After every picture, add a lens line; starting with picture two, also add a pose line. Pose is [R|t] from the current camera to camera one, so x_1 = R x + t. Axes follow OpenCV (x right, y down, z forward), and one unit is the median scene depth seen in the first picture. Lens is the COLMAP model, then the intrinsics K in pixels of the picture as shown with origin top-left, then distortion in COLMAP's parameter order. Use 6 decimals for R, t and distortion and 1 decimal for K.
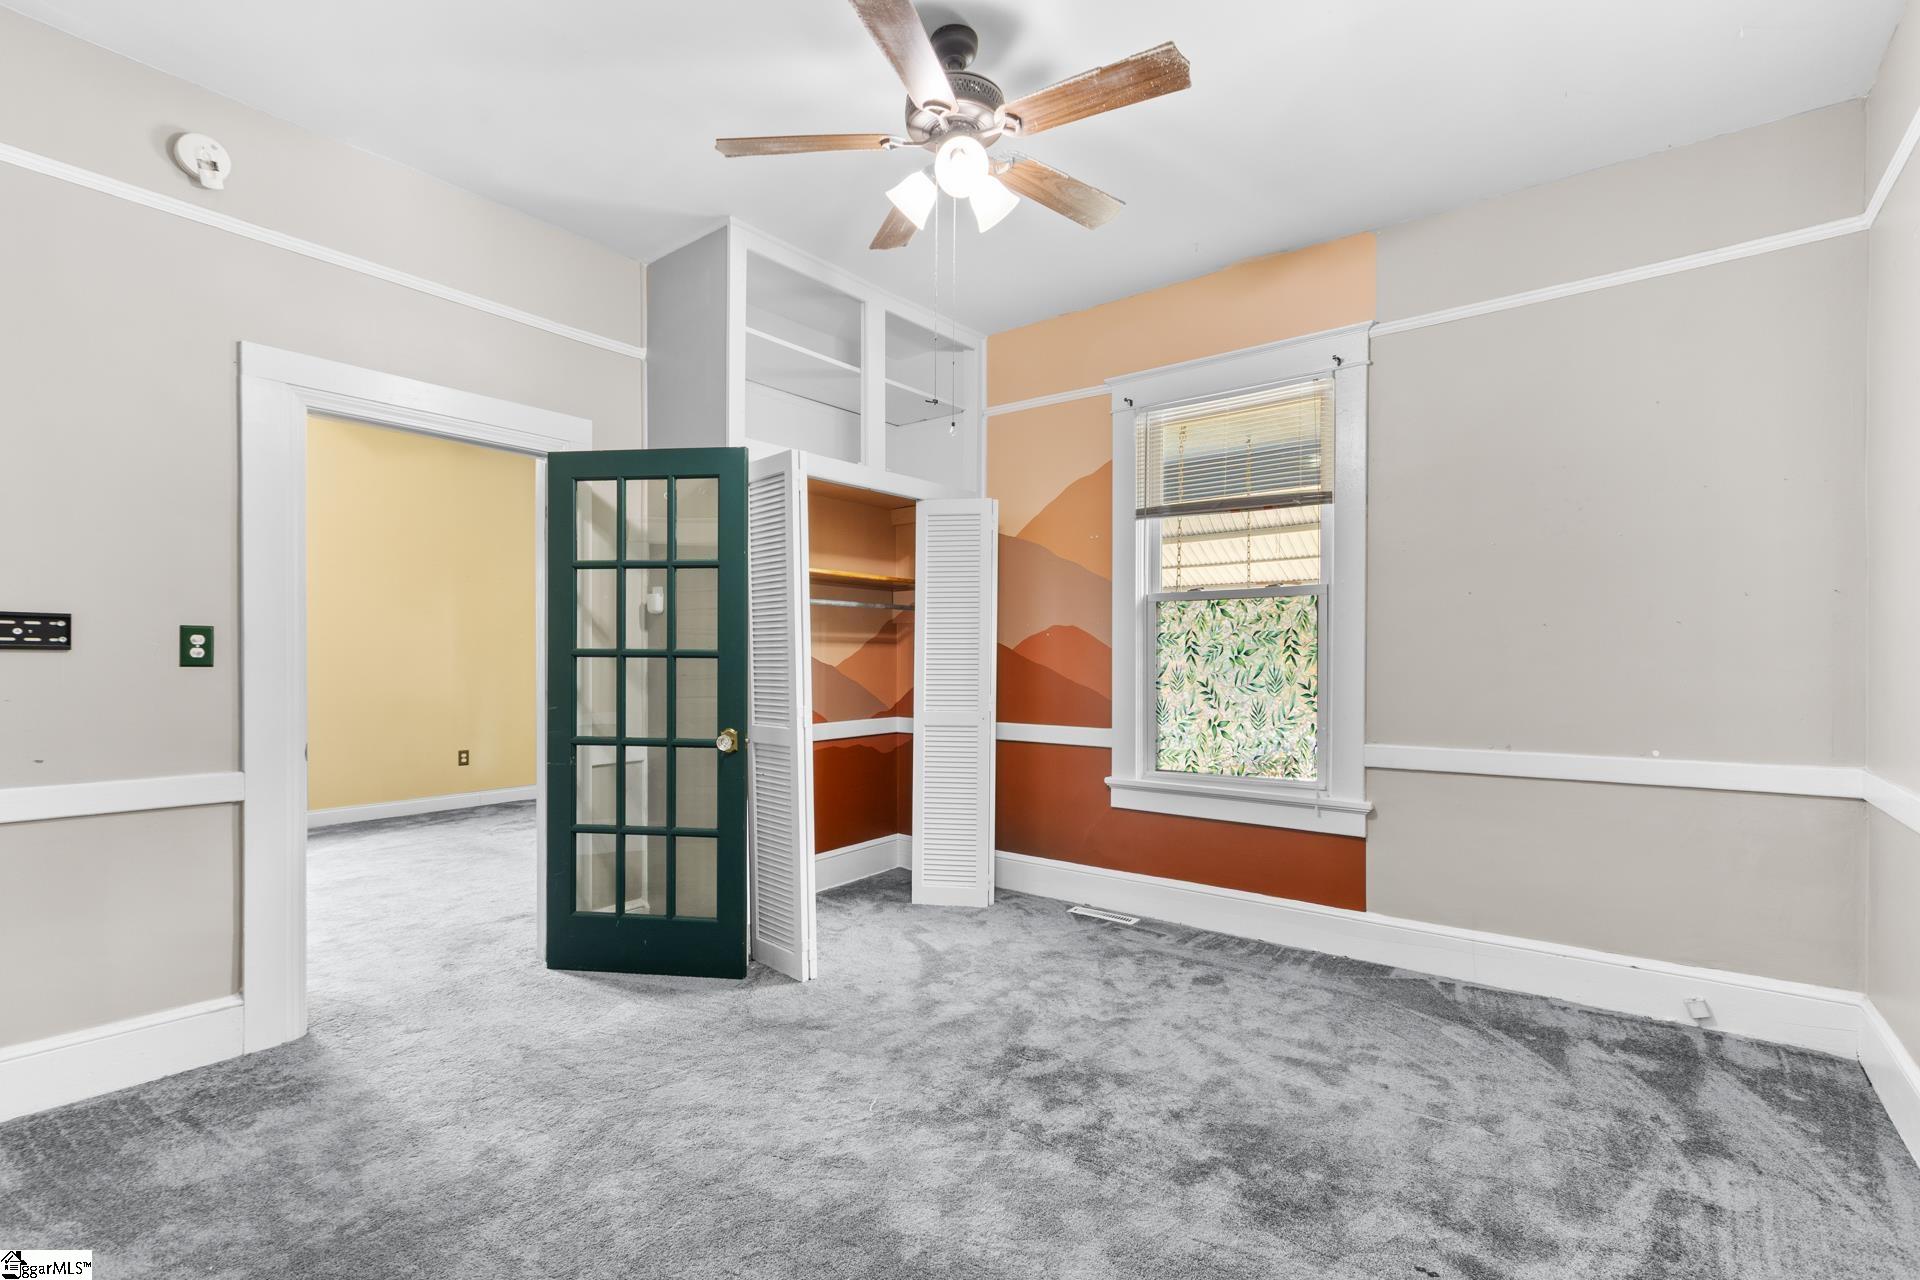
lens RADIAL K [[880.8, 0, 940.6], [0, 880.8, 663.2], [0, 0, 1]] dist [0.004972, -0.001970]
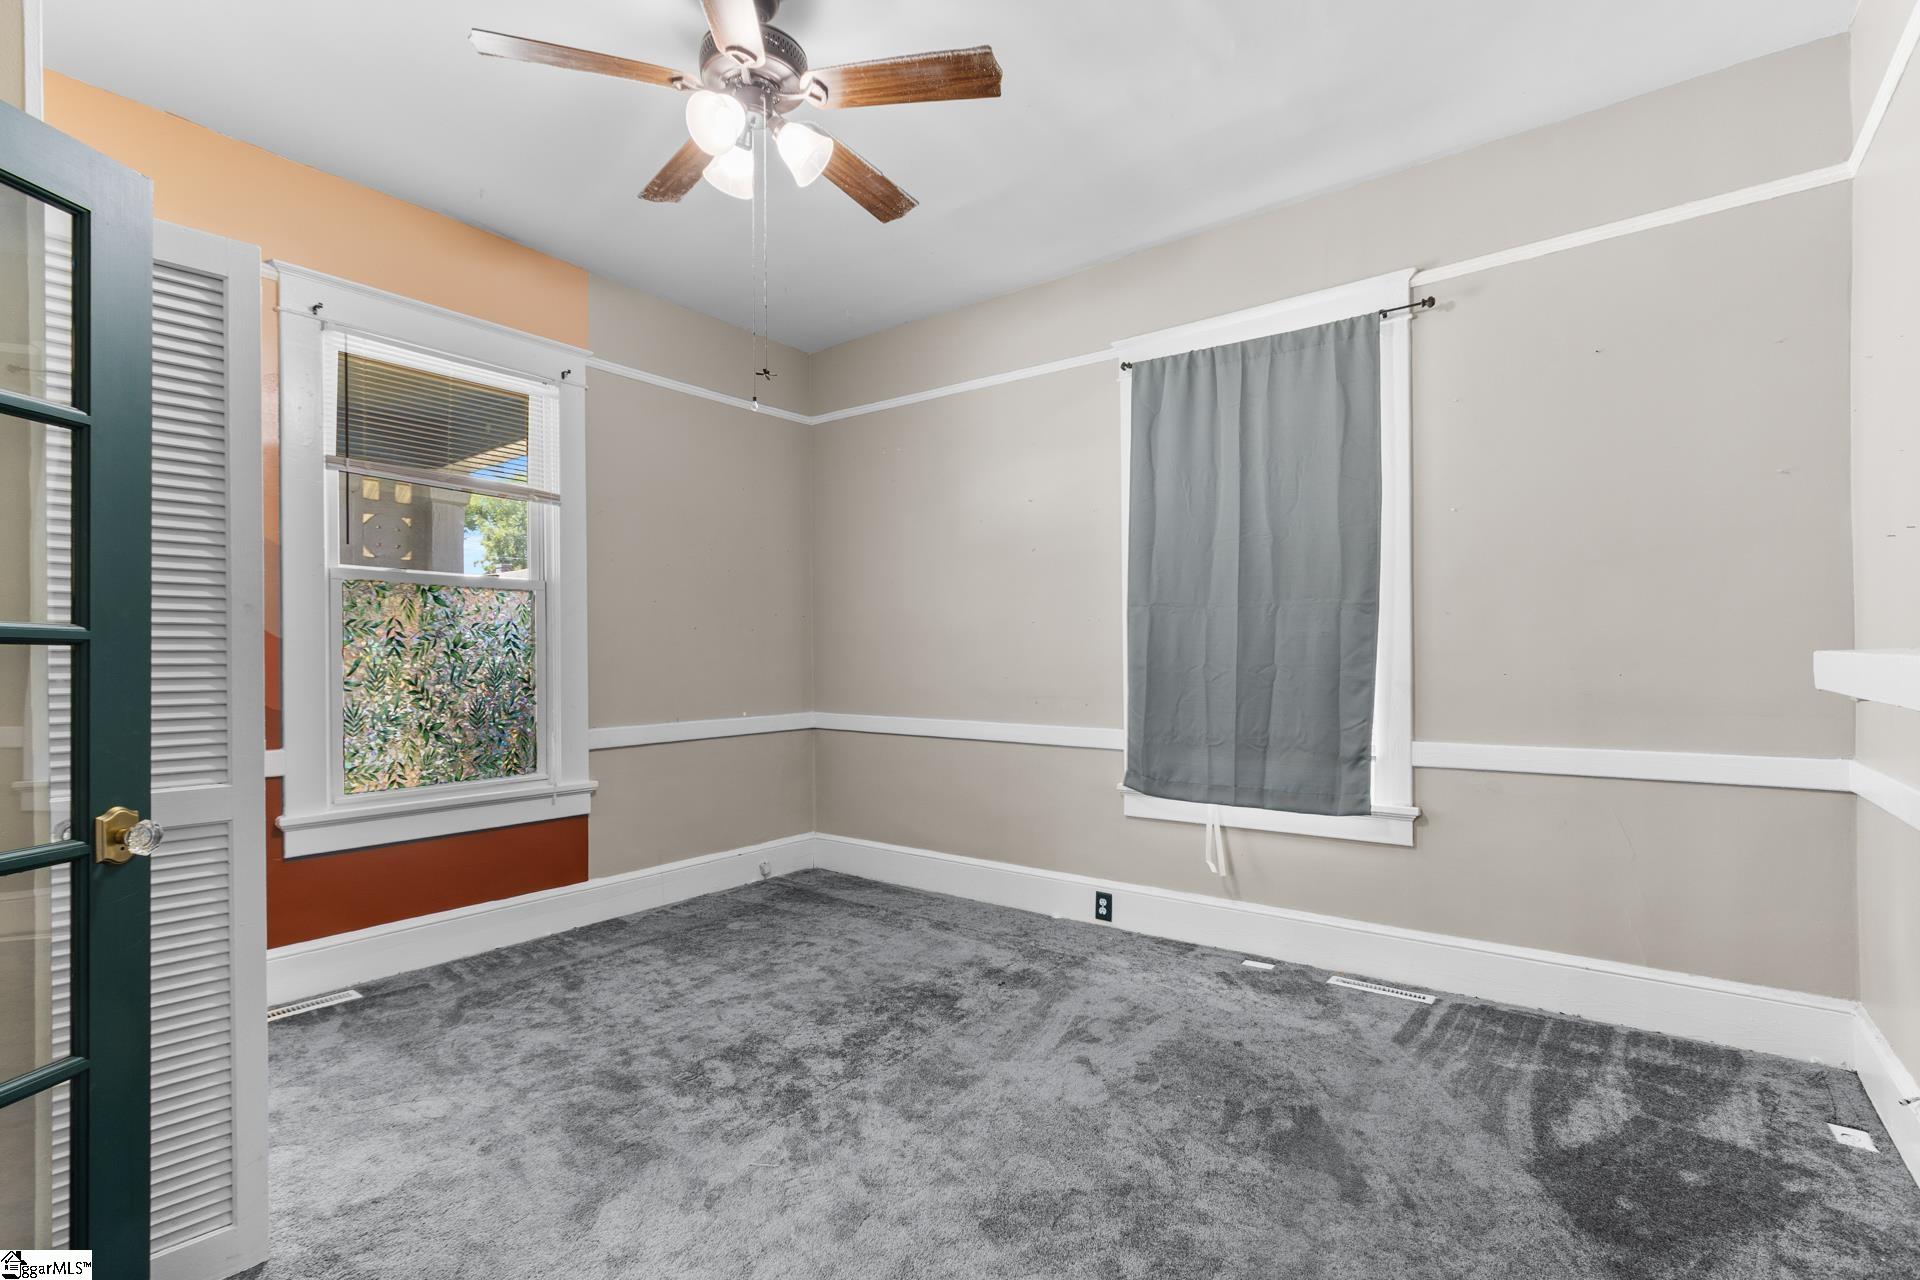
lens RADIAL K [[880.8, 0, 963.9], [0, 880.8, 652.4], [0, 0, 1]] dist [0.004972, -0.001970]
pose [[-0.024077, 0.000237, 0.999710, -0.667884], [0.002621, 0.999997, -0.000174, -0.004324], [-0.999707, 0.002616, -0.024077, 0.575106]]
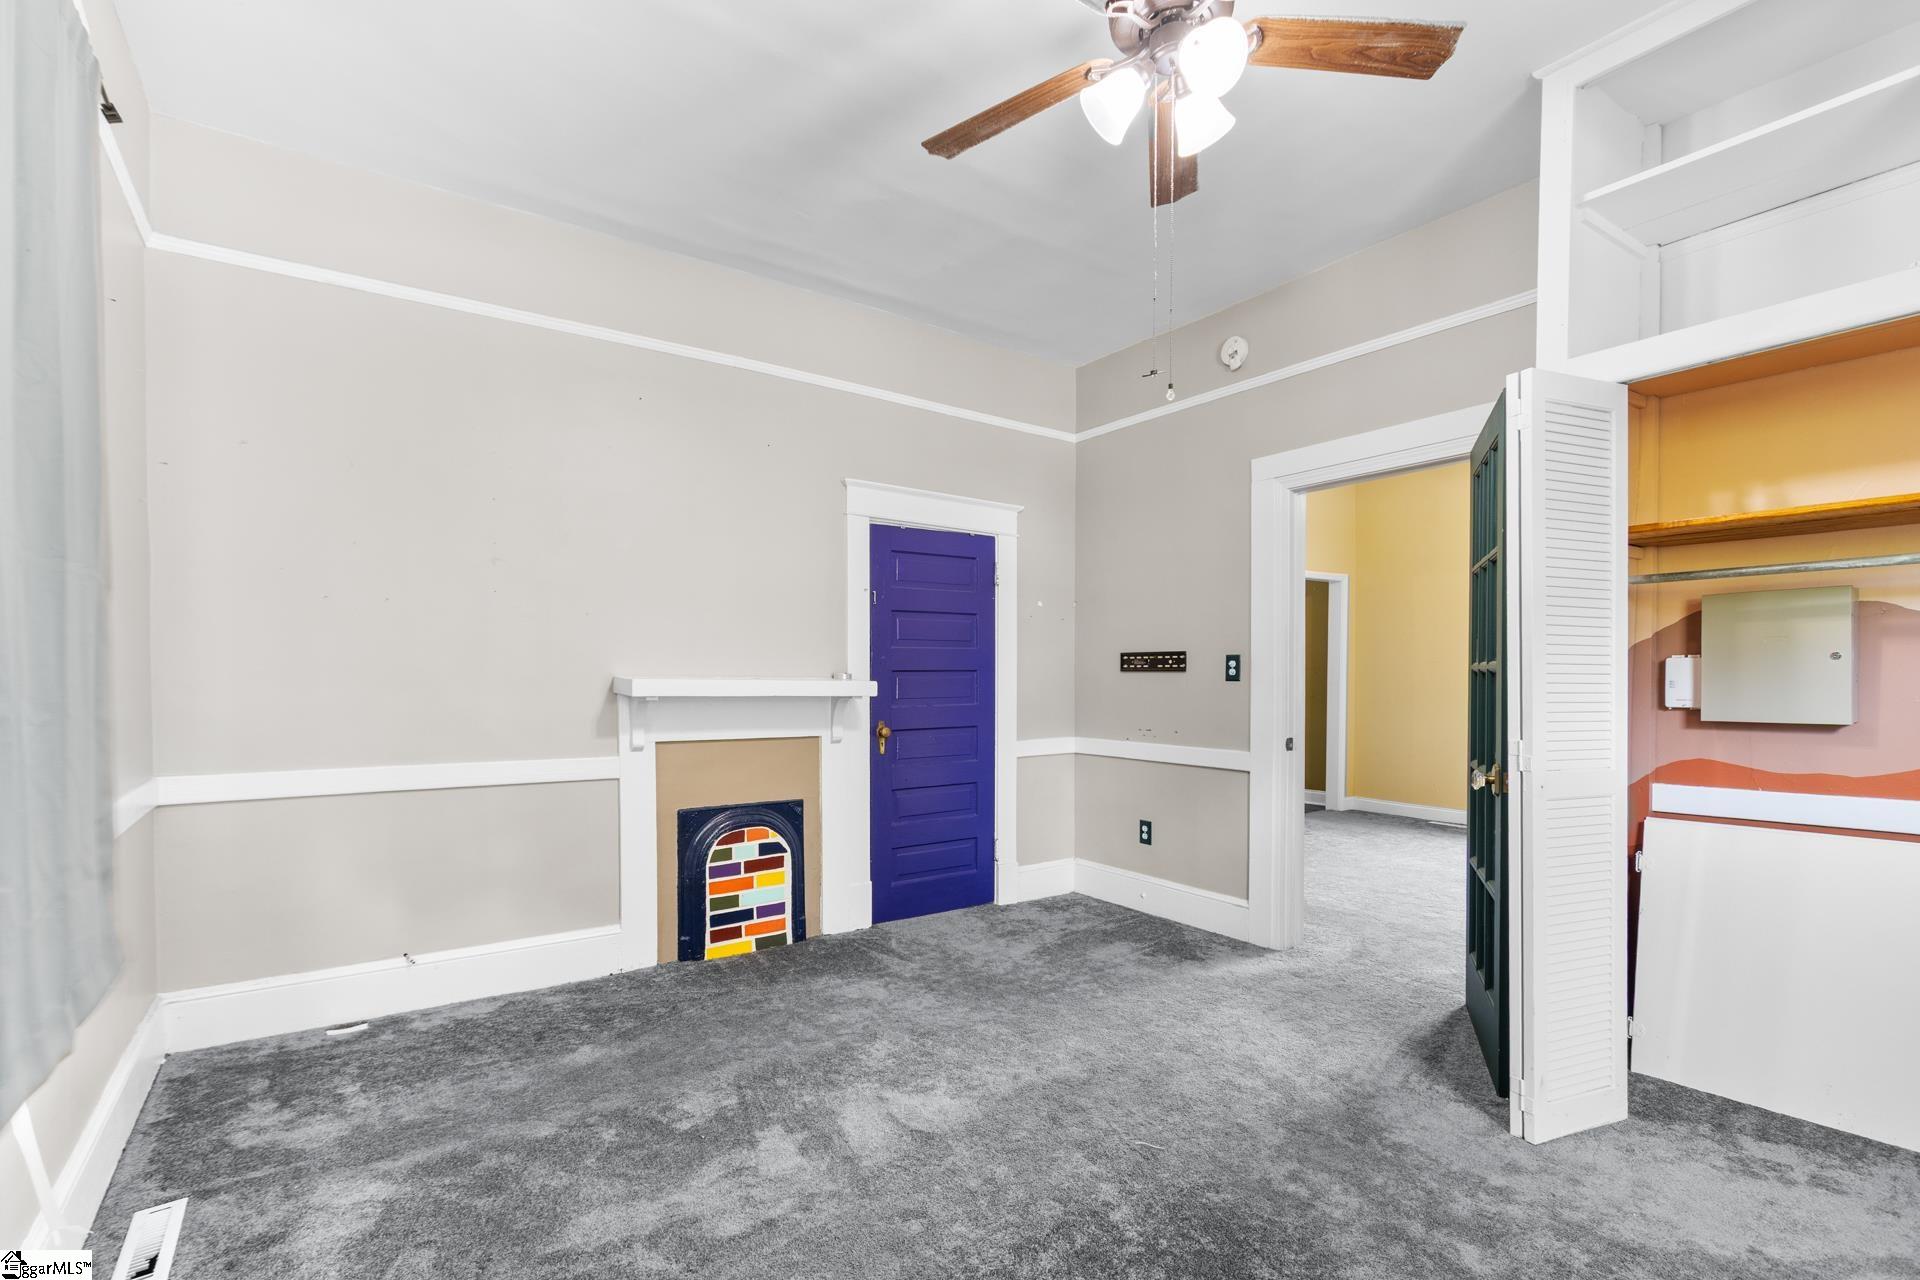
lens RADIAL K [[887.5, 0, 937.4], [0, 887.5, 703.6], [0, 0, 1]] dist [0.003025, -0.001739]
pose [[-0.291541, 0.026905, -0.956180, 0.628485], [-0.003739, 0.999565, 0.029266, -0.000170], [0.956551, 0.012108, -0.291313, 0.746761]]
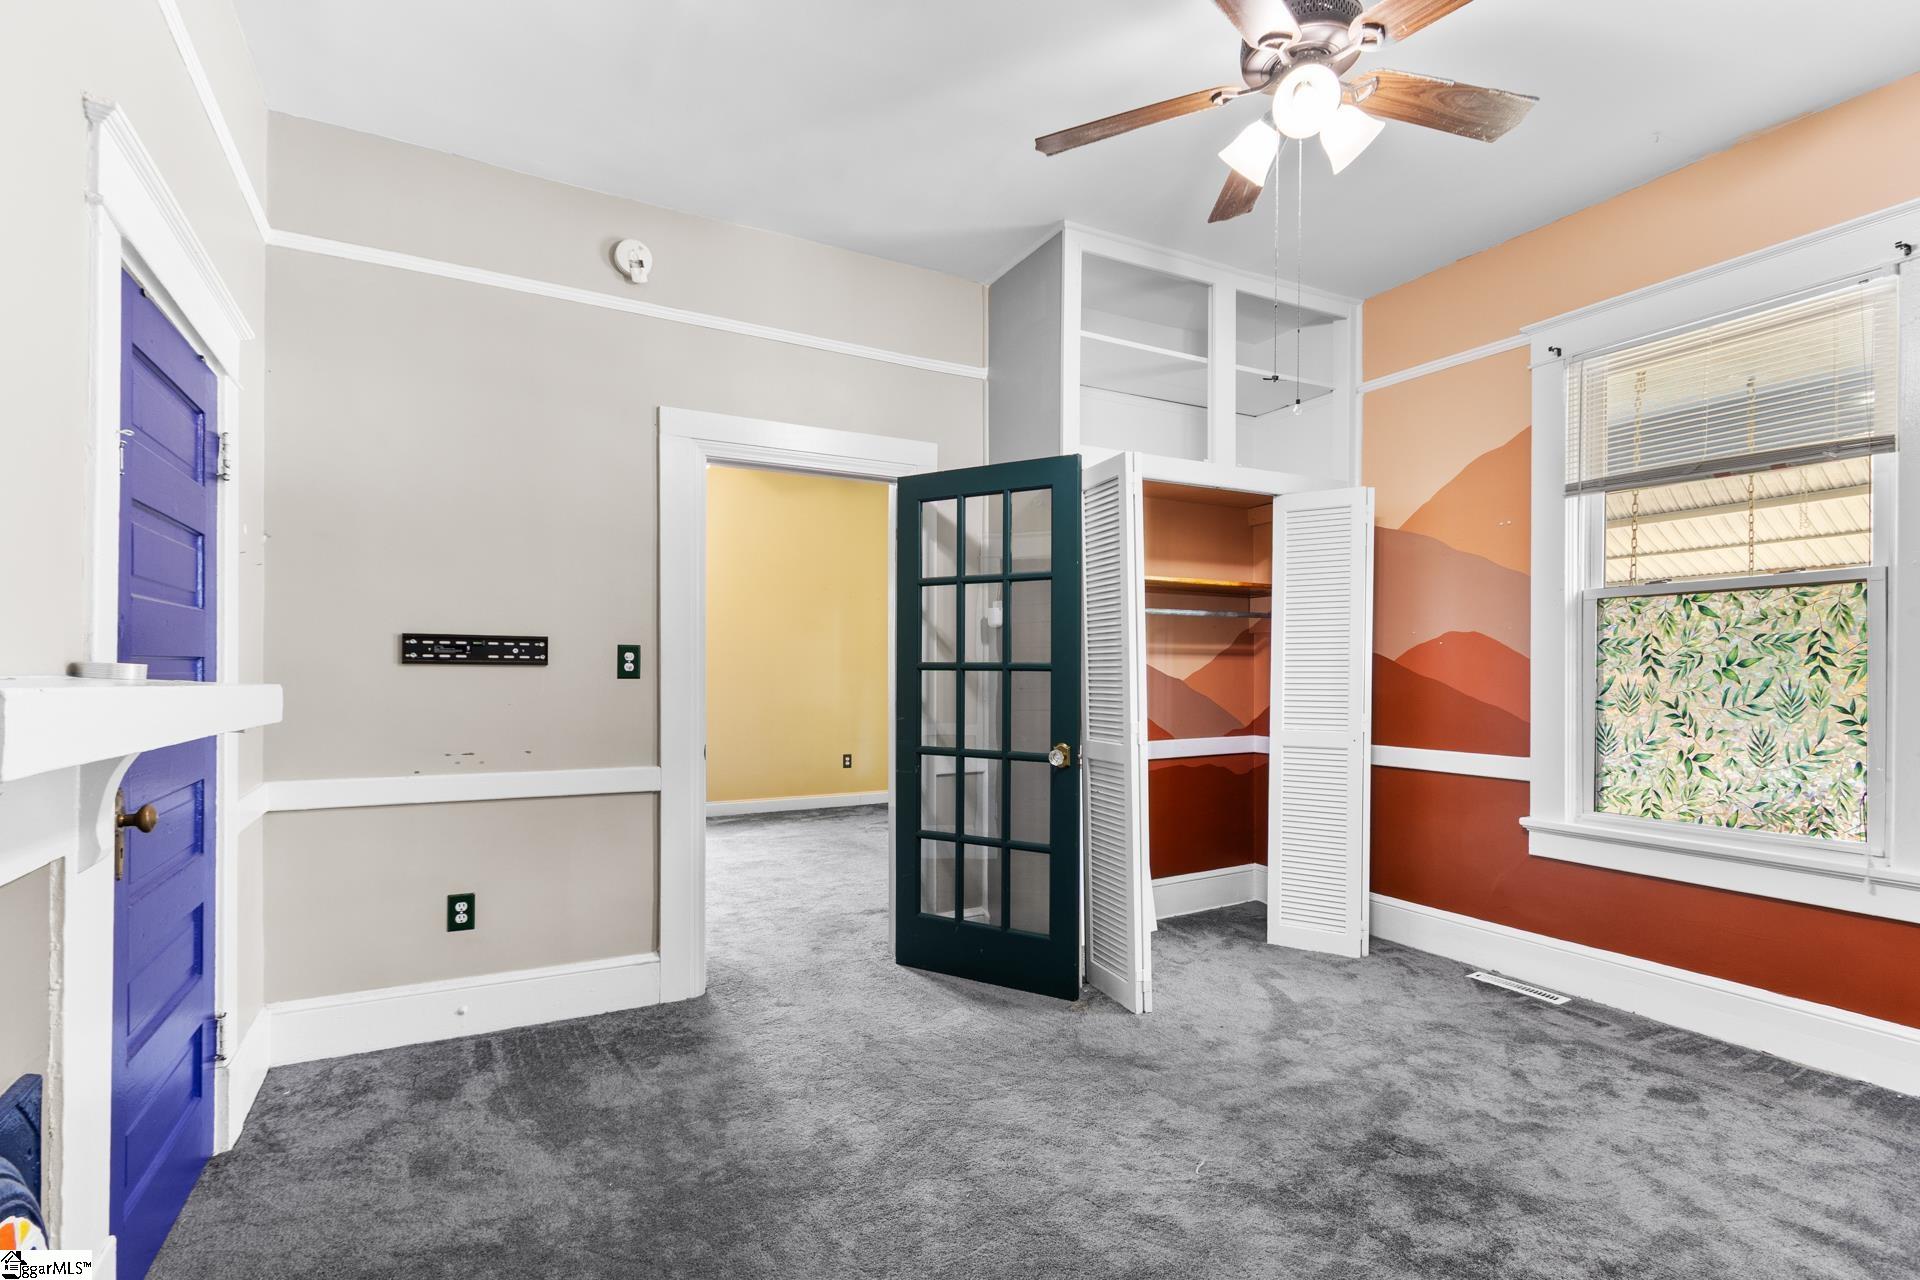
lens RADIAL K [[880.8, 0, 947.2], [0, 880.8, 674.2], [0, 0, 1]] dist [0.004972, -0.001970]
pose [[0.915717, 0.000679, -0.401823, 0.035816], [-0.001714, 0.999996, -0.002214, 0.000022], [0.401820, 0.002716, 0.915715, 0.050853]]
